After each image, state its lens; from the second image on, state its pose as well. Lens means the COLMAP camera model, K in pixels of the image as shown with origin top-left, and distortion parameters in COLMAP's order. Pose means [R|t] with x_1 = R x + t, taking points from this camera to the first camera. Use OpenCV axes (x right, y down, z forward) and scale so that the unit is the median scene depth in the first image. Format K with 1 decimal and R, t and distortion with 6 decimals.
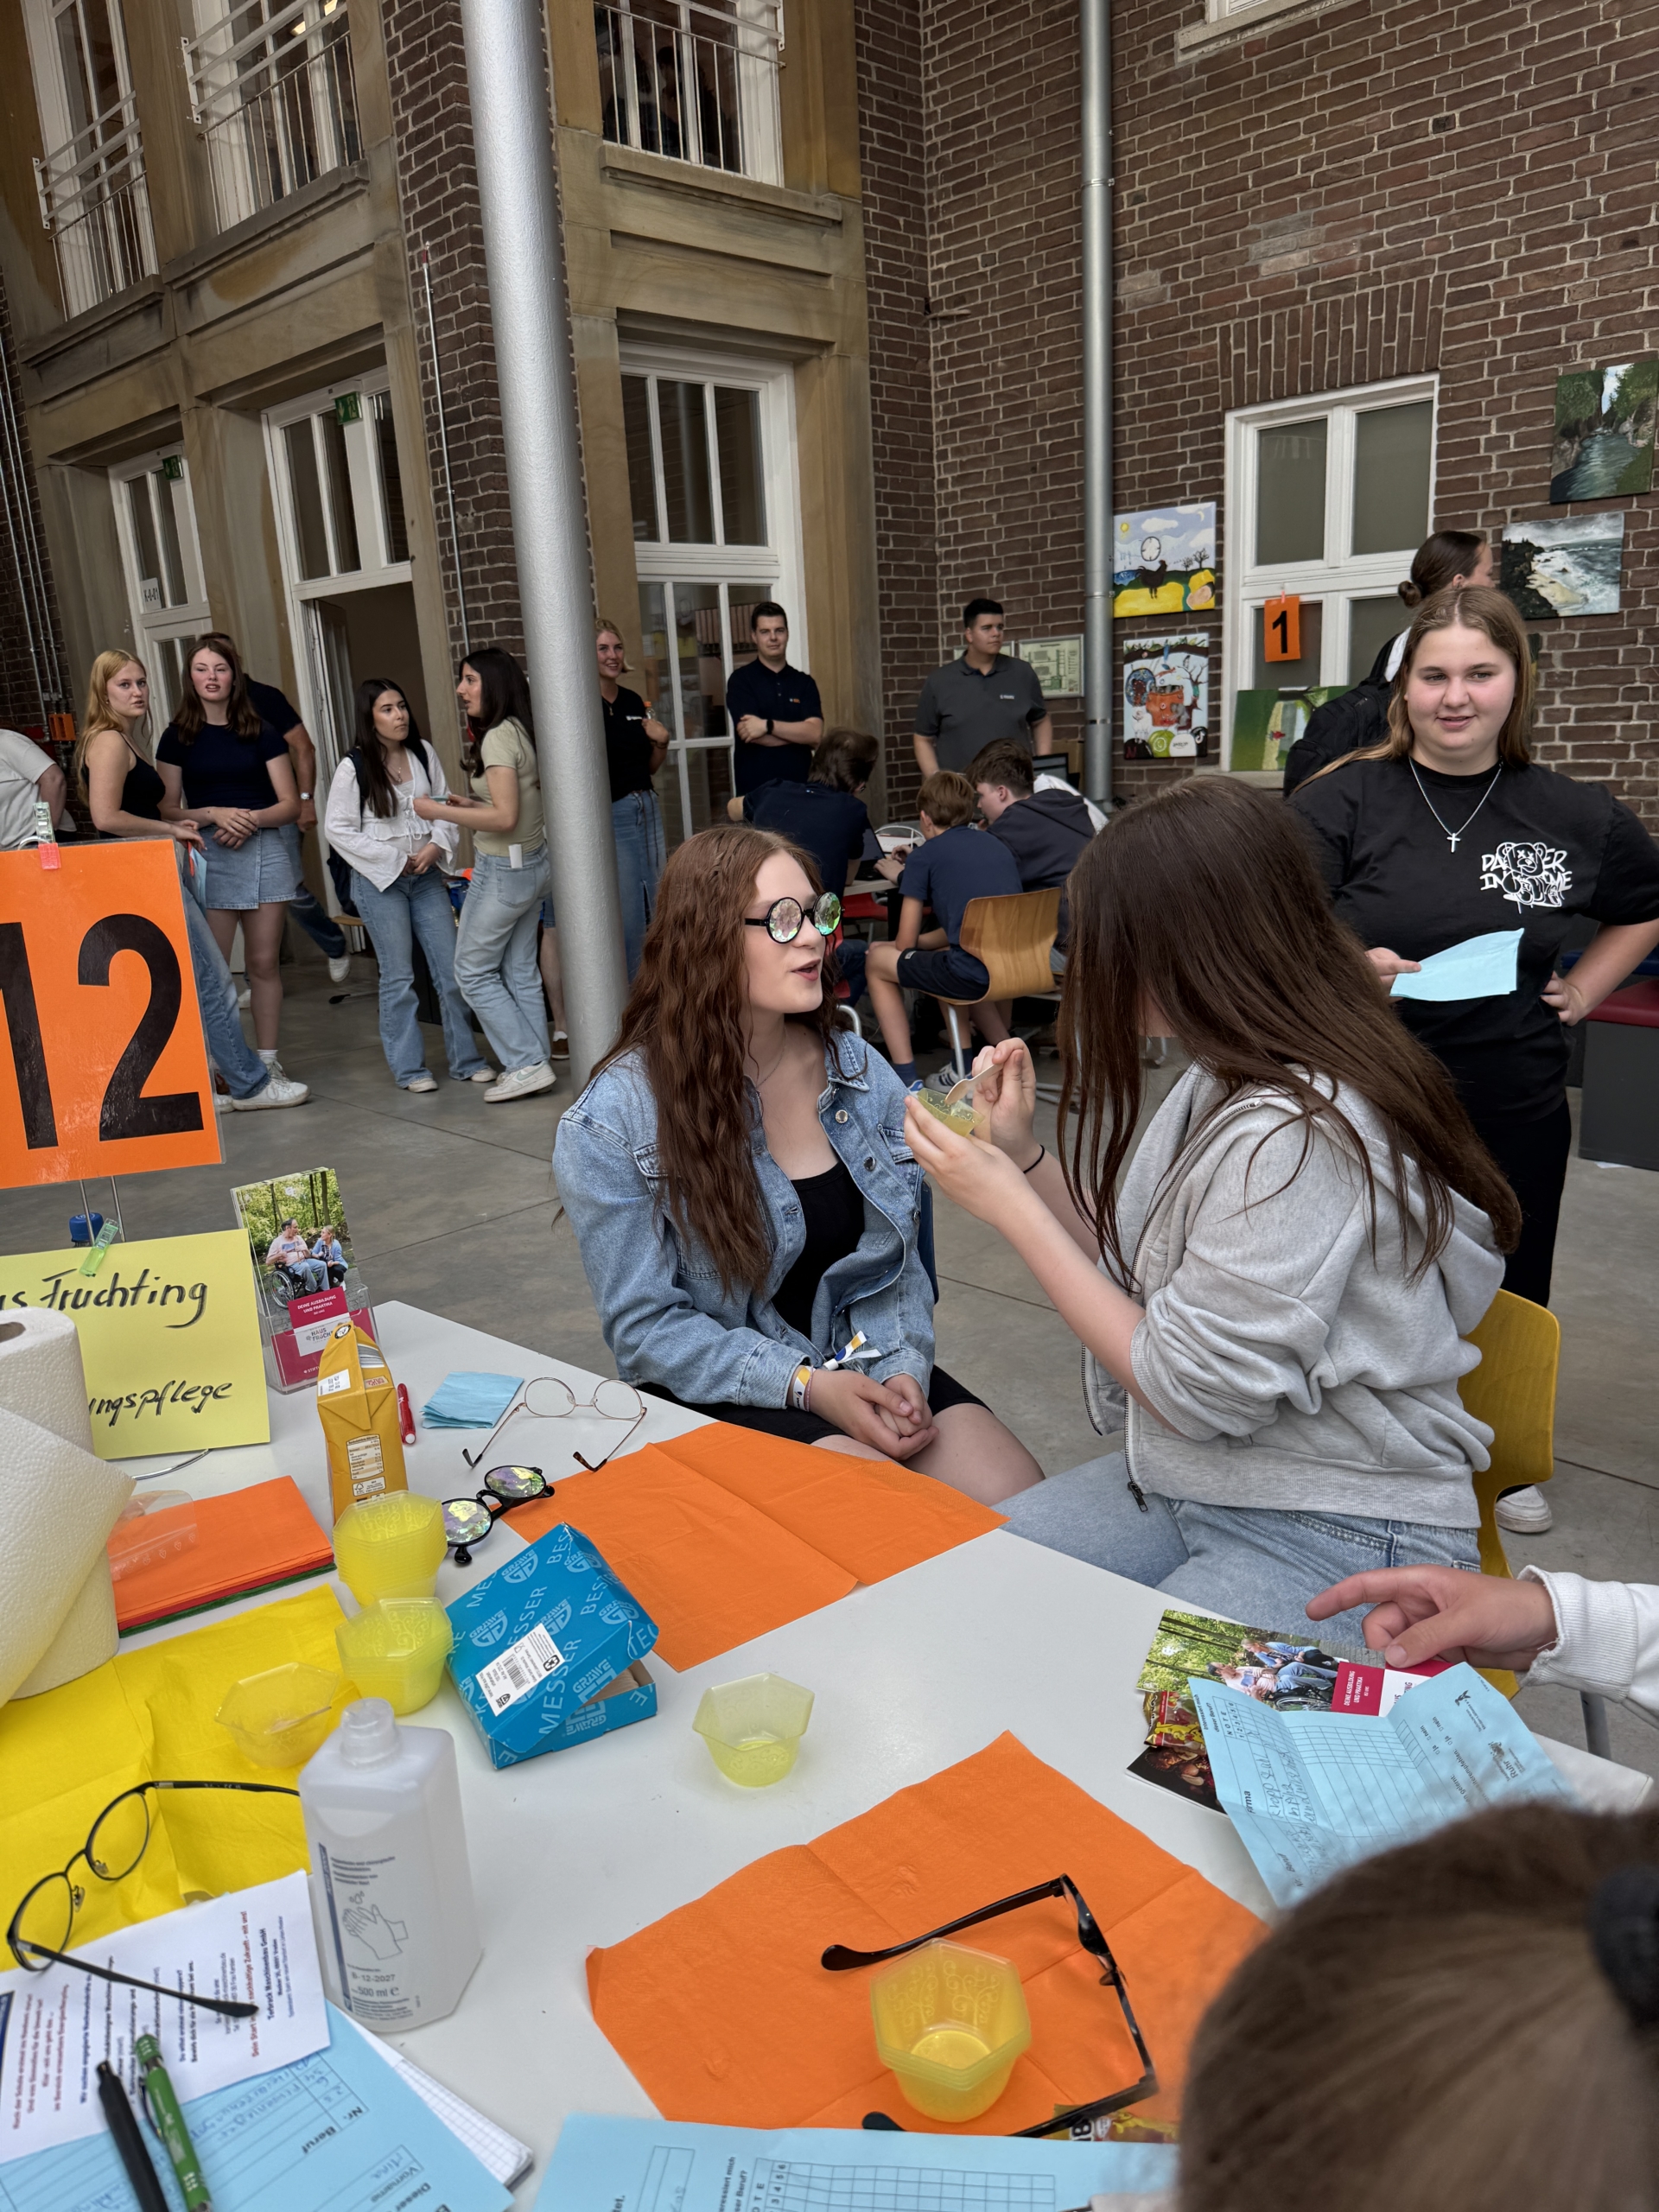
lens RADIAL K [[1649.9, 0, 829.5], [0, 1649.9, 1106.0], [0, 0, 1]] dist [0.033798, -0.029311]
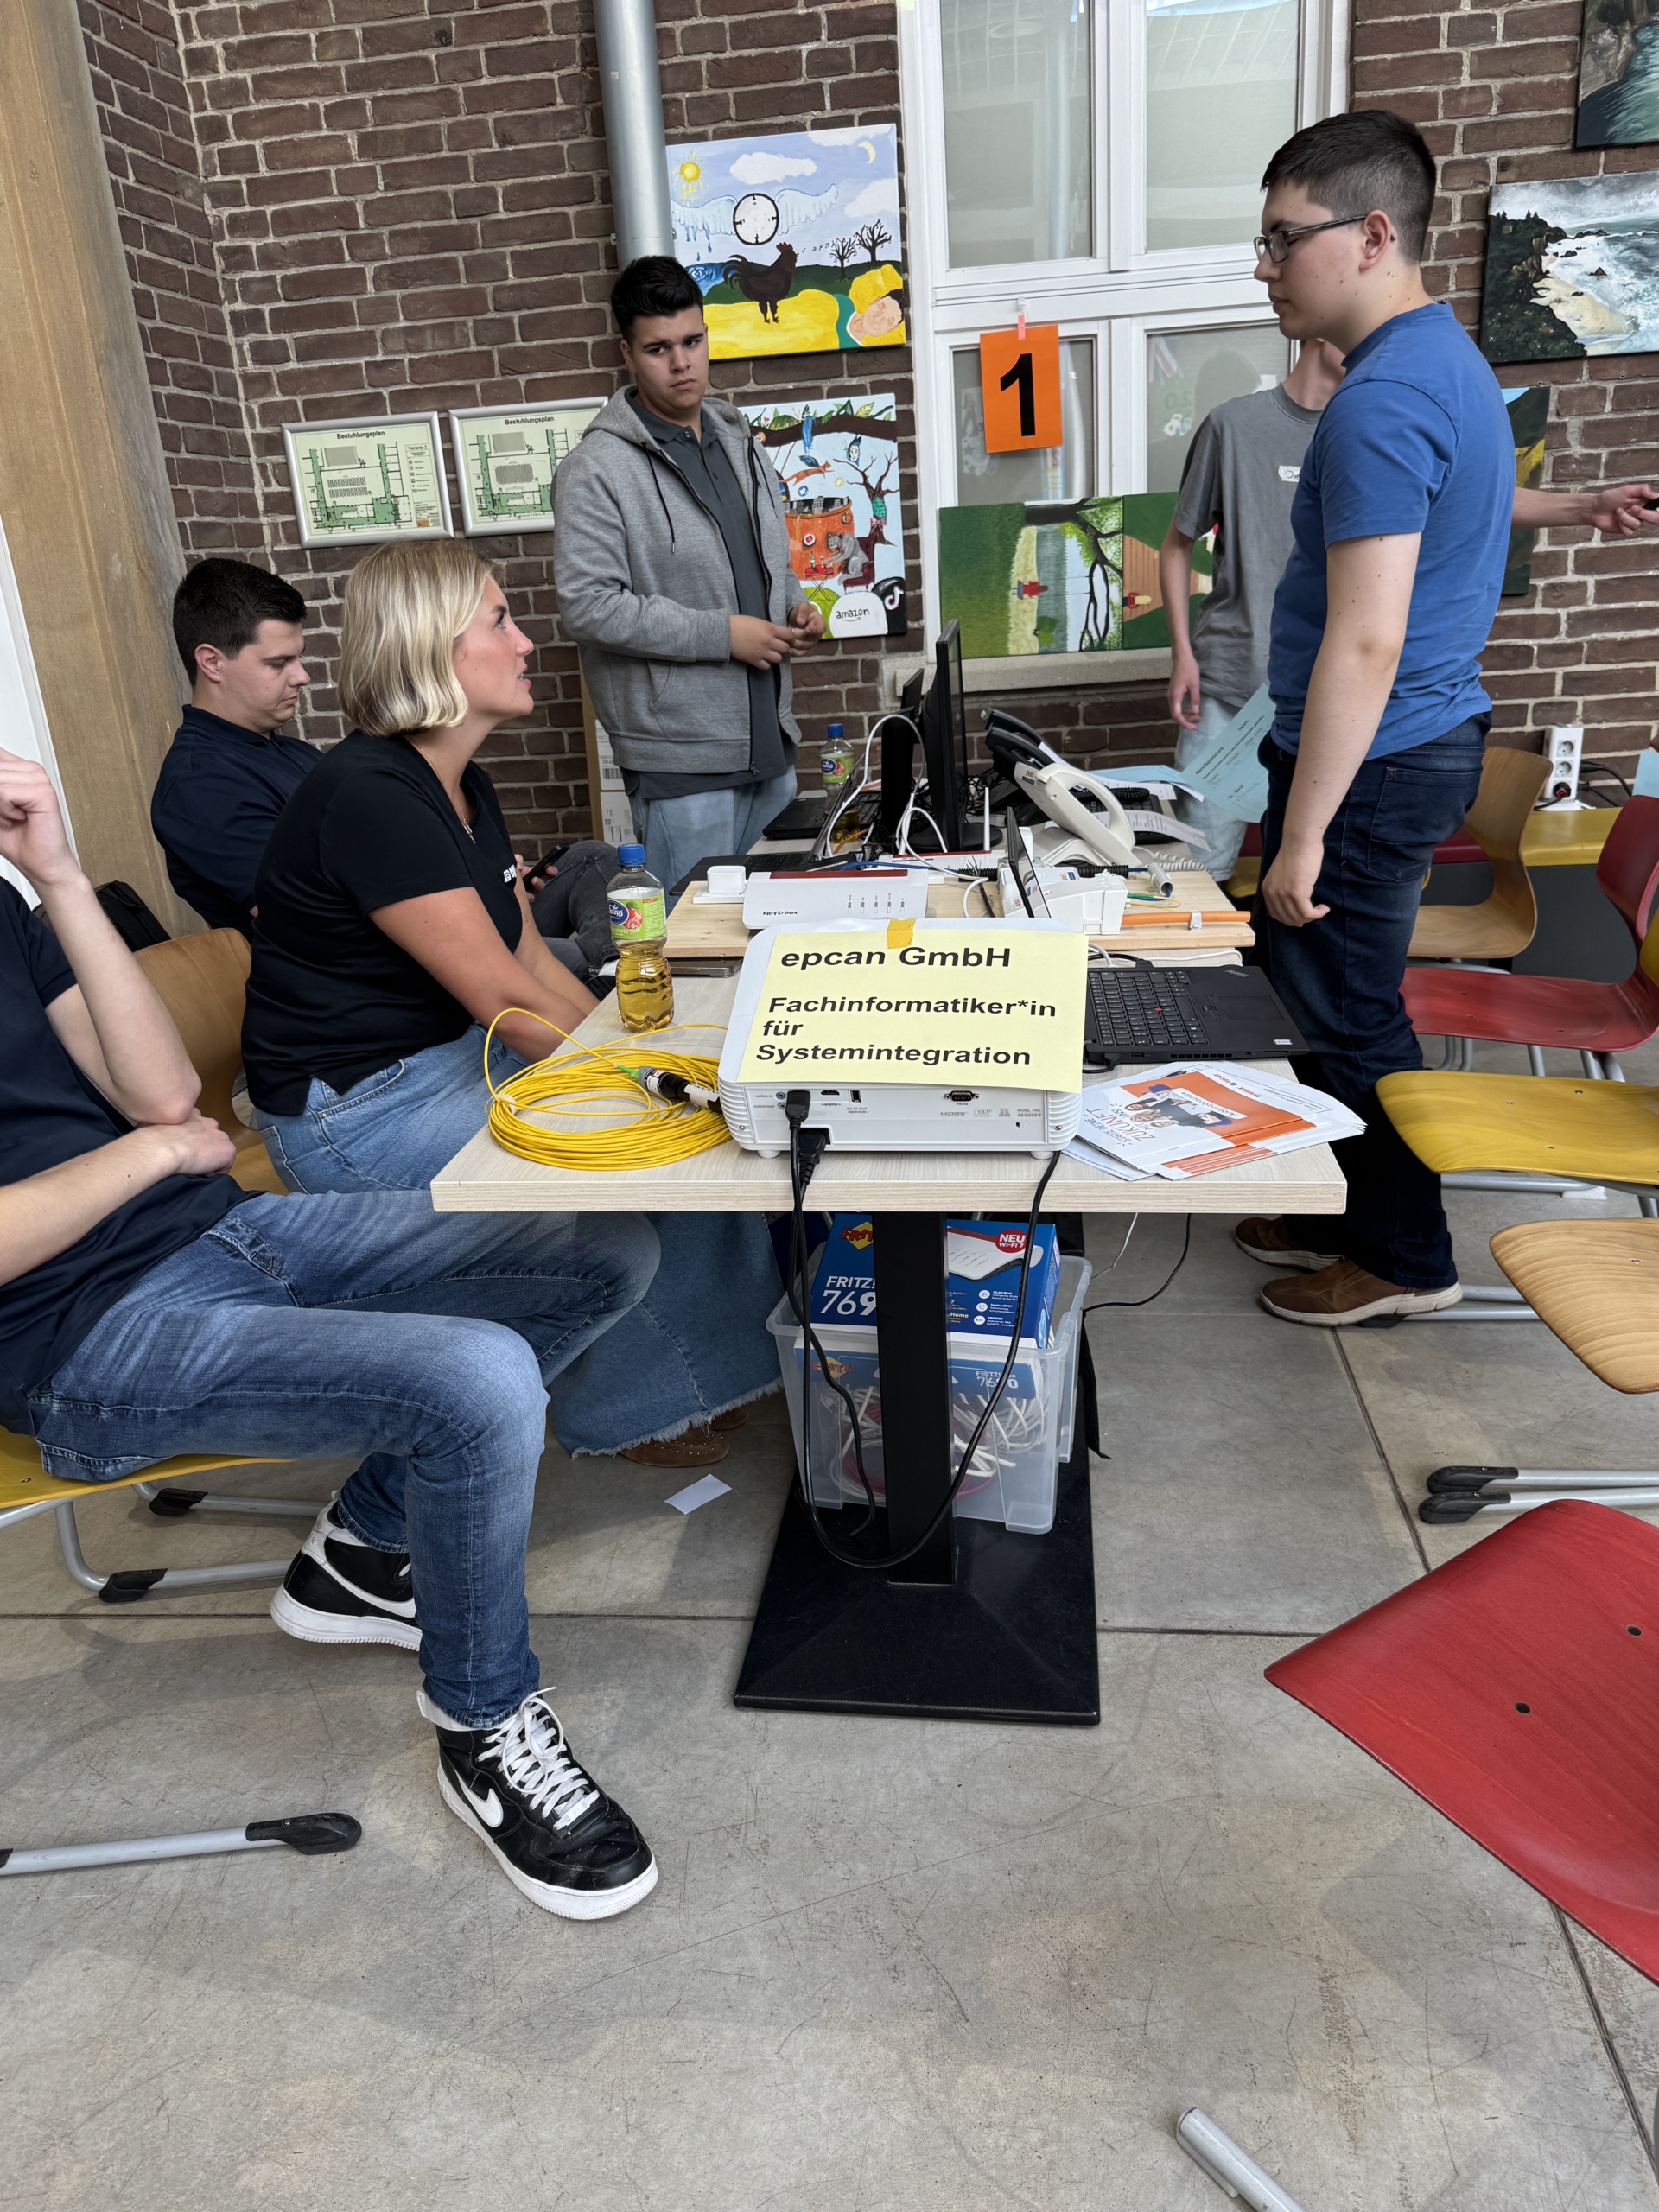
lens RADIAL K [[1649.9, 0, 829.5], [0, 1649.9, 1106.0], [0, 0, 1]] dist [0.033798, -0.029311]
pose [[0.779097, -0.201916, 0.593496, -0.143466], [0.174586, 0.979141, 0.103934, -0.122874], [-0.602103, 0.022642, 0.798098, 0.597335]]
